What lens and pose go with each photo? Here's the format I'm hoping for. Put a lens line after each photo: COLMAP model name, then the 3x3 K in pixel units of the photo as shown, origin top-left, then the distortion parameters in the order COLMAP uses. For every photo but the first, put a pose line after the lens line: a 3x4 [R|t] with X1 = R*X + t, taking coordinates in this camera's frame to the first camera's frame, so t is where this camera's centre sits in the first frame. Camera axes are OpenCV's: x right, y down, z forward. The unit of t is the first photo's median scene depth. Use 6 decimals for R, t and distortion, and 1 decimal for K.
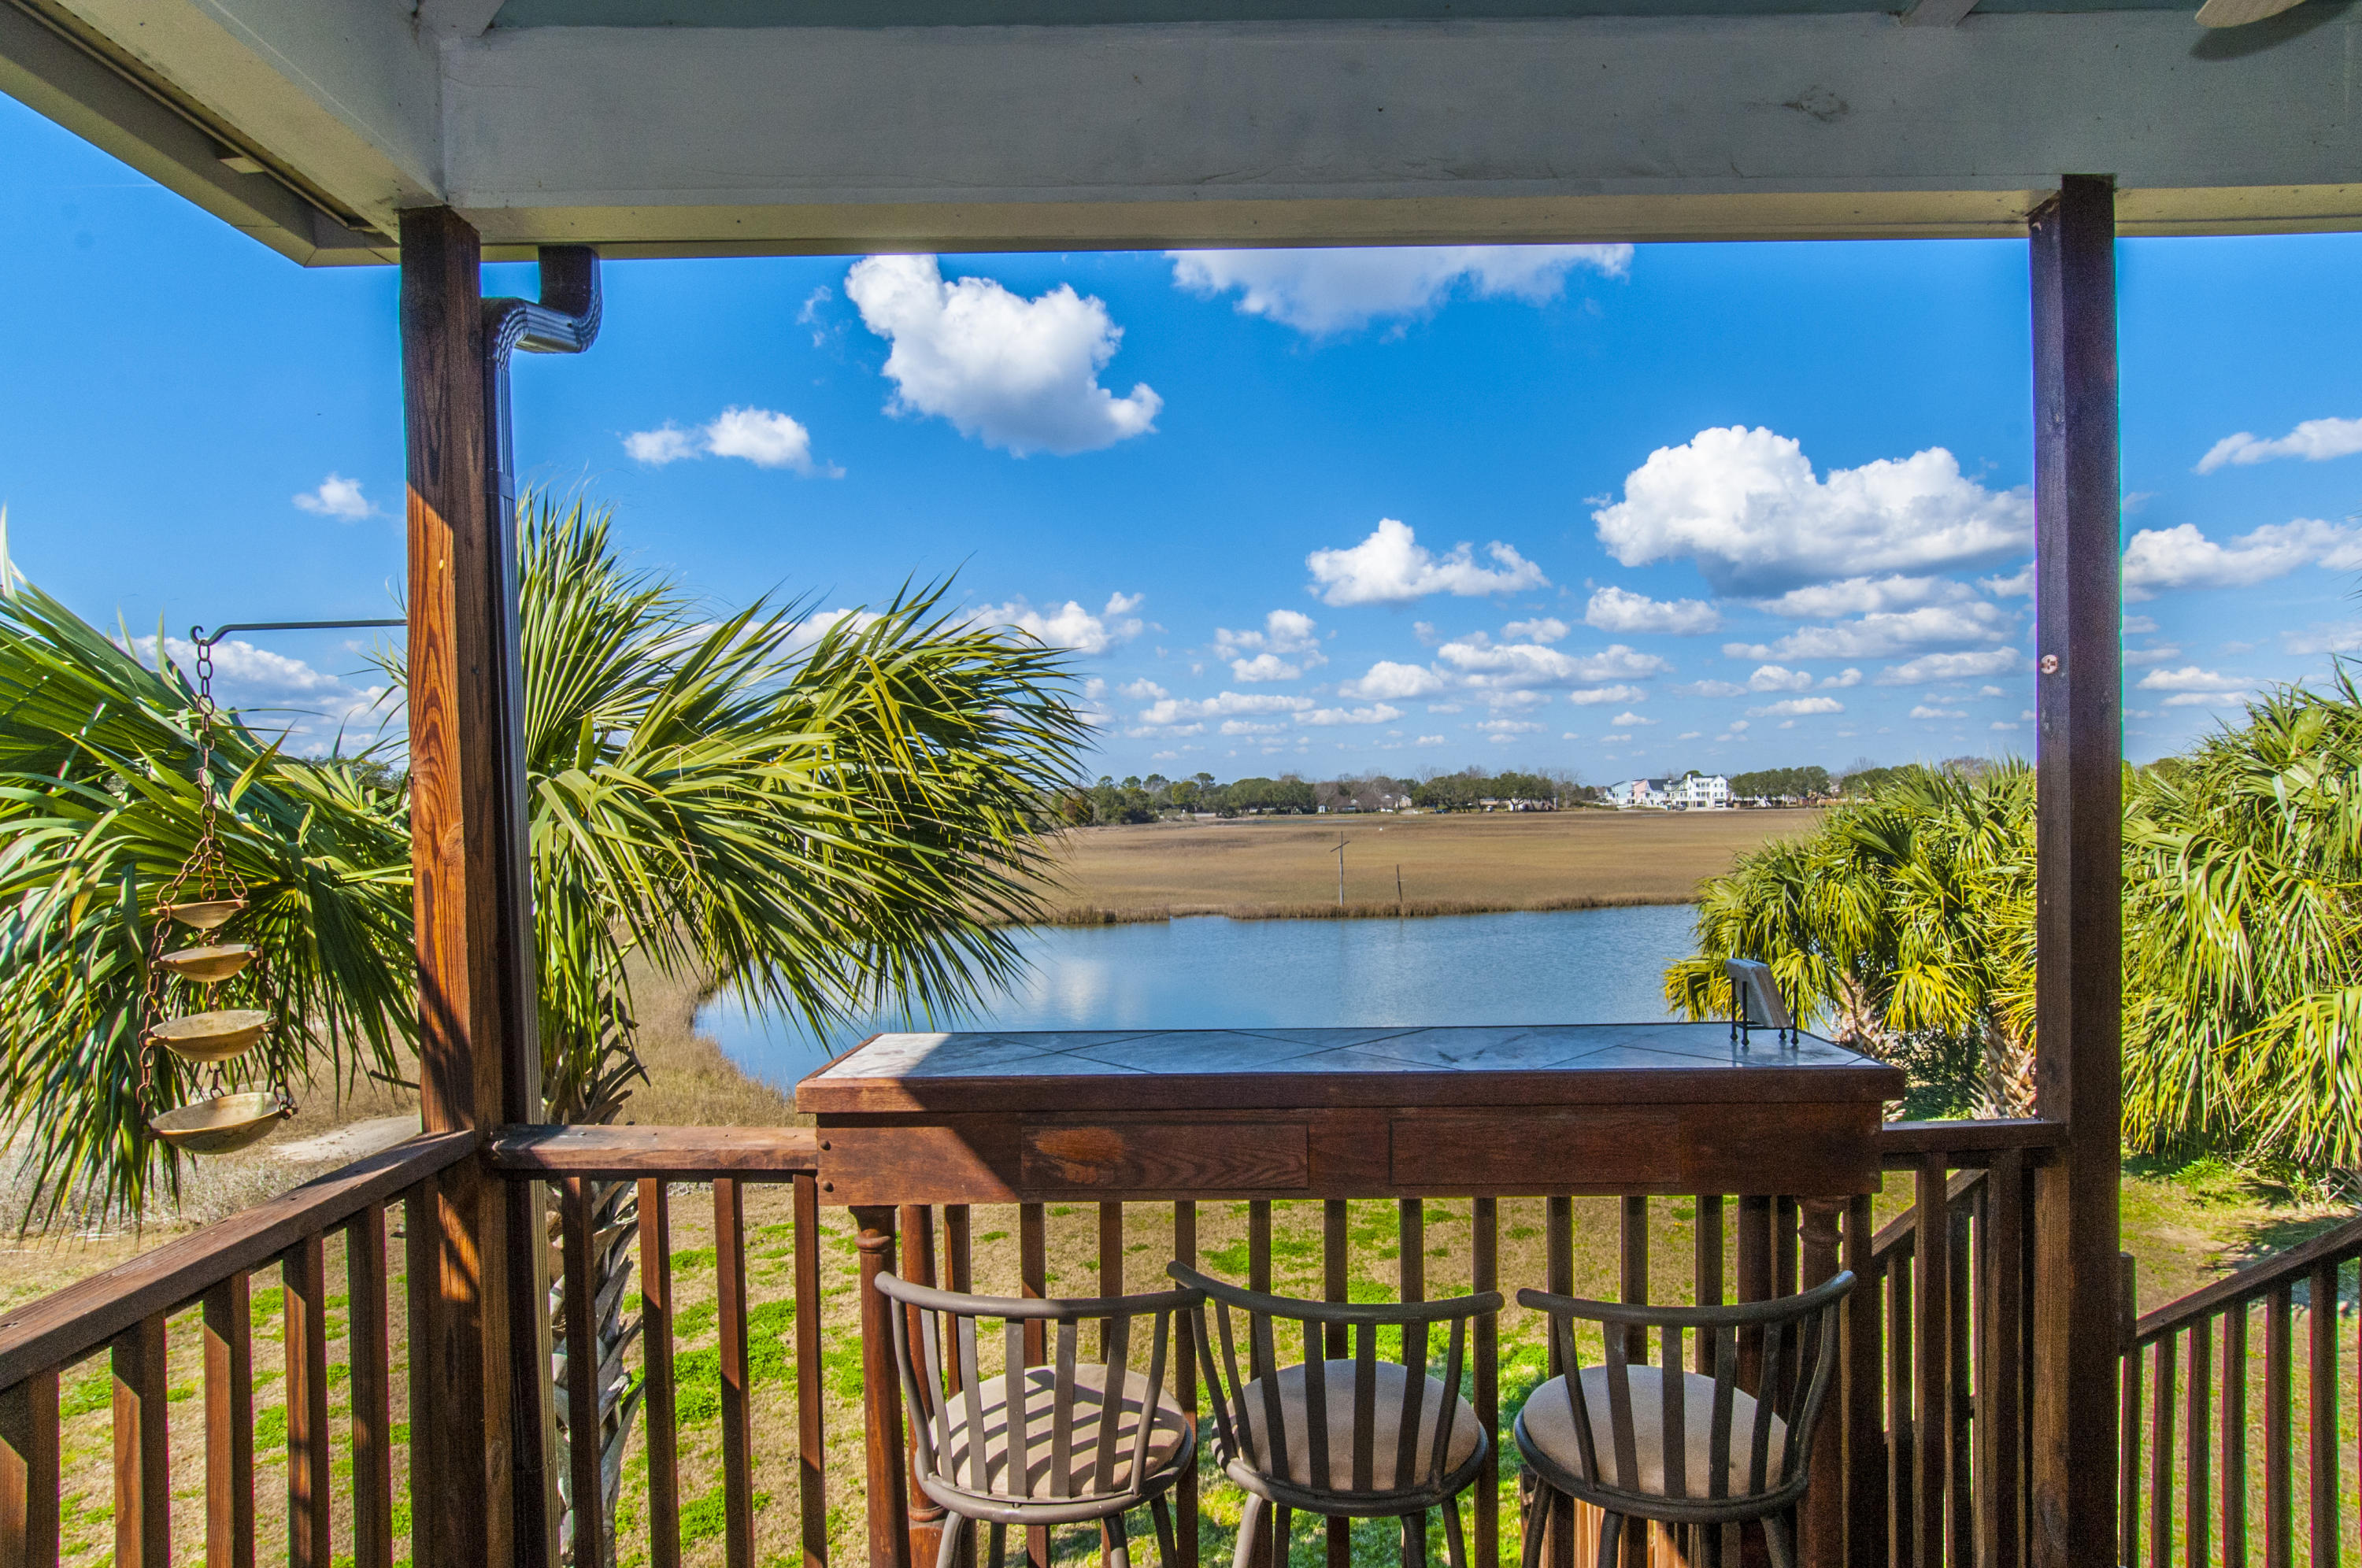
lens RADIAL K [[1241.1, 0, 1184.5], [0, 1241.1, 792.3], [0, 0, 1]] dist [-0.022443, 0.011245]
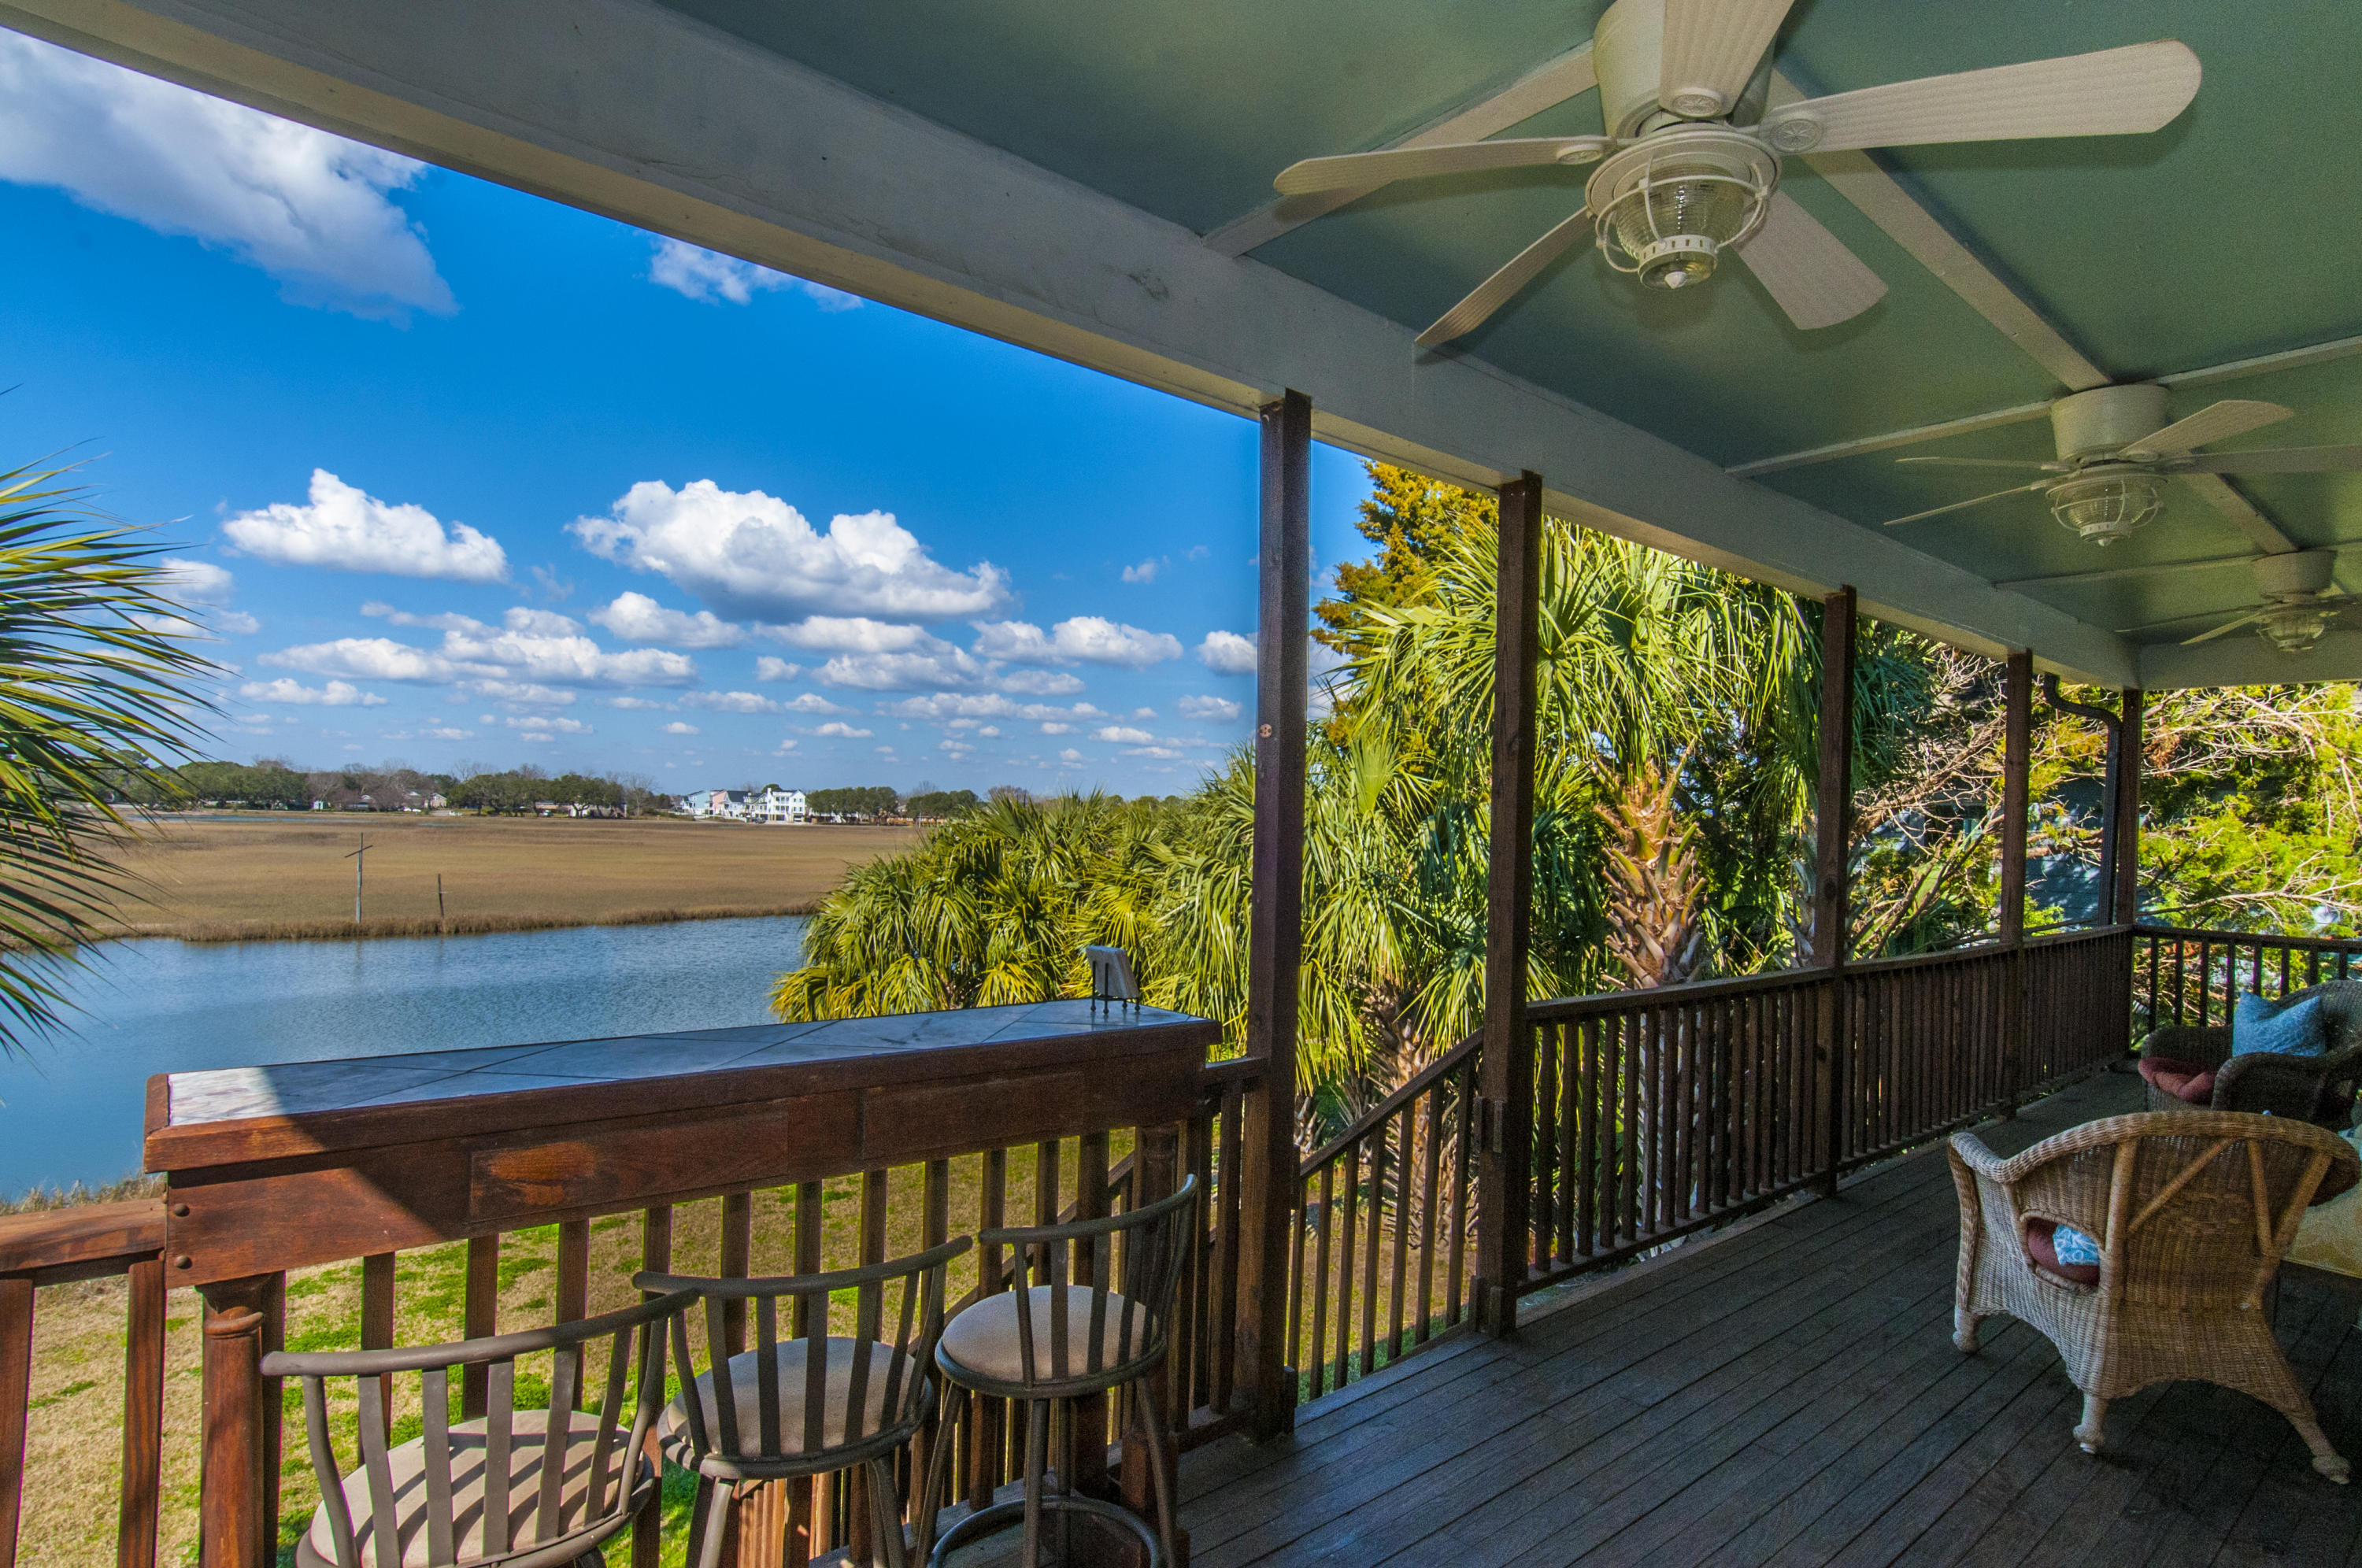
lens RADIAL K [[1227.4, 0, 1181.0], [0, 1227.4, 784.0], [0, 0, 1]] dist [-0.012183, 0.000975]
pose [[0.763209, 0.055986, 0.643721, -0.281753], [-0.044729, 0.998427, -0.033805, 0.008531], [-0.644601, -0.002993, 0.764513, -0.007763]]
